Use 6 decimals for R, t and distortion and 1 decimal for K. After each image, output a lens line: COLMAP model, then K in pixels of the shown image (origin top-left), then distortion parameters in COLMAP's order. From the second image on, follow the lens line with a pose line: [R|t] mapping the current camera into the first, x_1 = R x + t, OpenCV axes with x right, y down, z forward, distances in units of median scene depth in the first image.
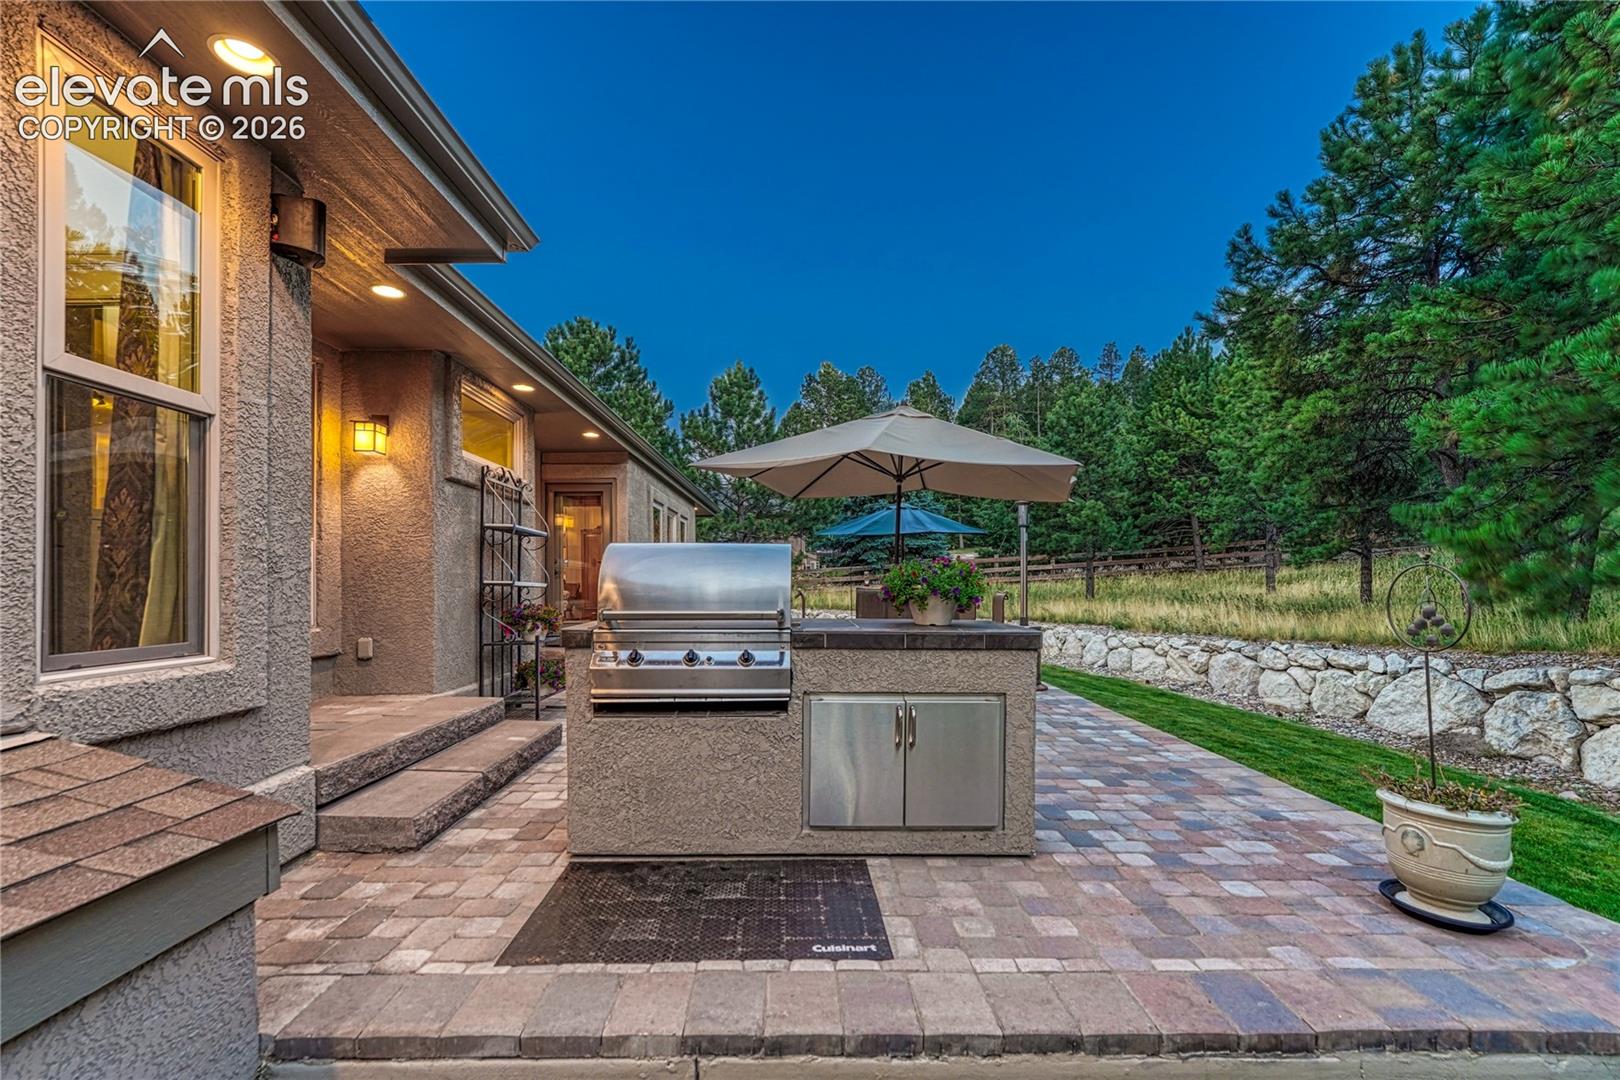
lens RADIAL K [[678.4, 0, 781.2], [0, 678.4, 589.2], [0, 0, 1]] dist [-0.021229, 0.000574]
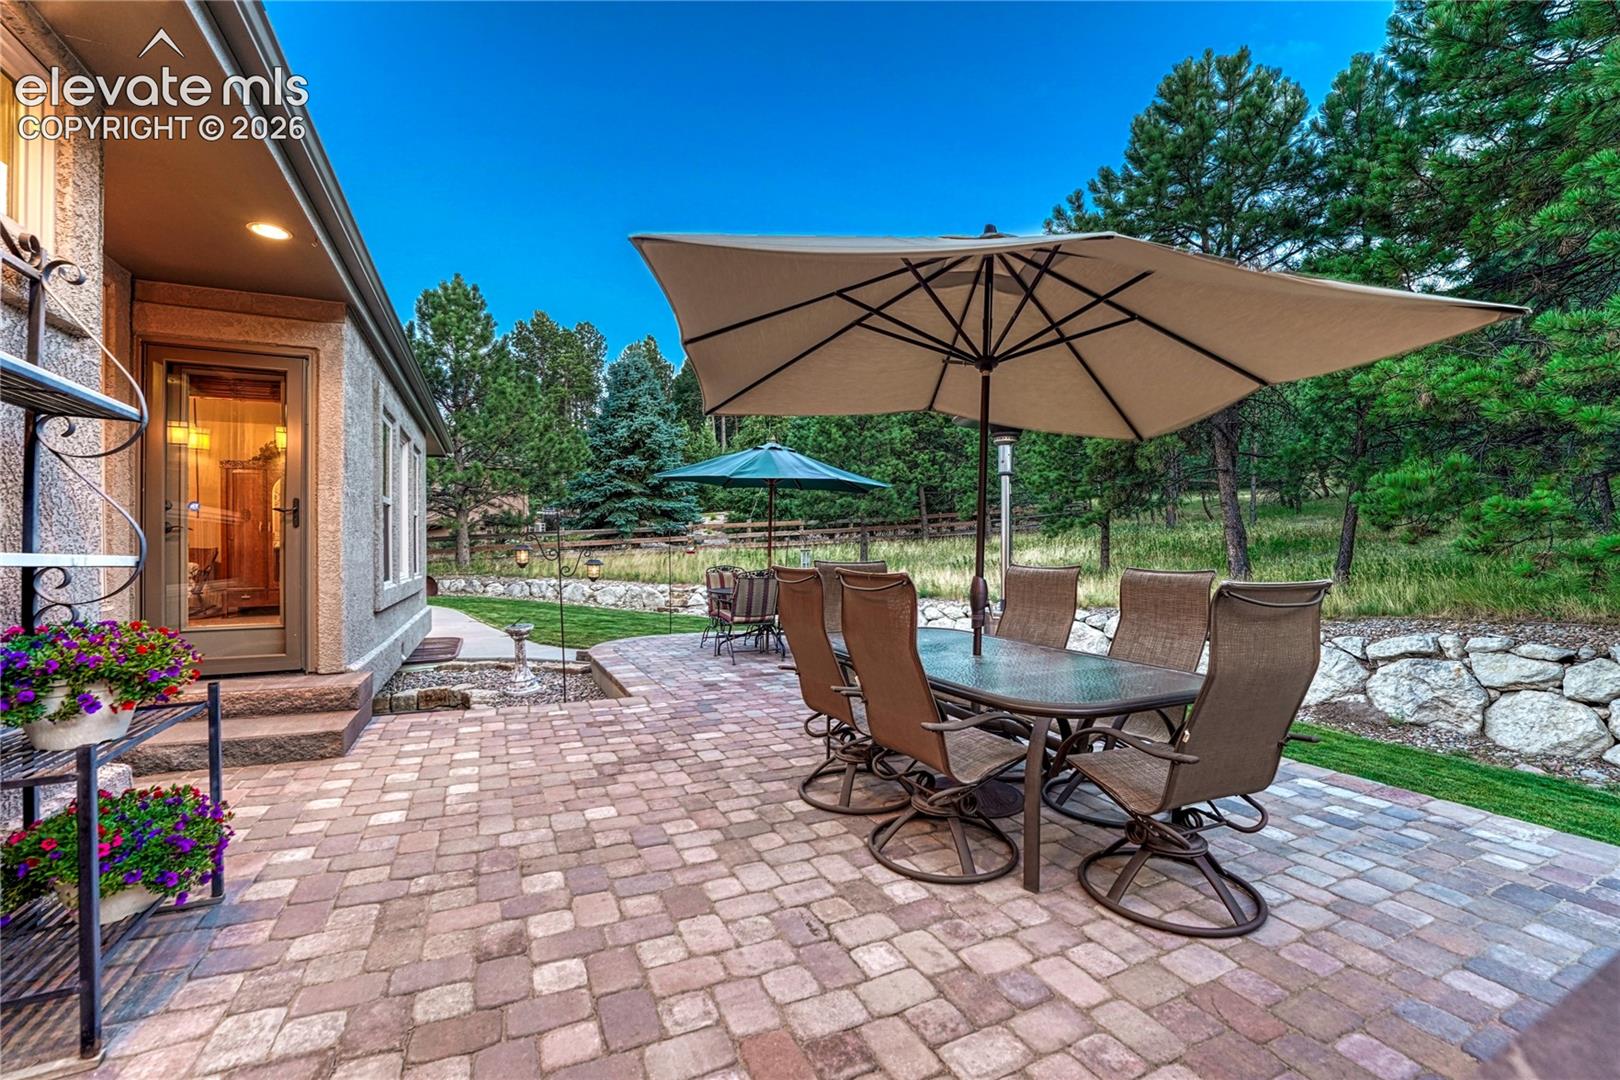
lens RADIAL K [[678.4, 0, 816.5], [0, 678.4, 548.6], [0, 0, 1]] dist [-0.021229, 0.000574]
pose [[0.898213, 0.003095, 0.439549, -0.152883], [0.000232, 0.999972, -0.007514, -0.007819], [-0.439560, 0.006851, 0.898187, 0.452923]]
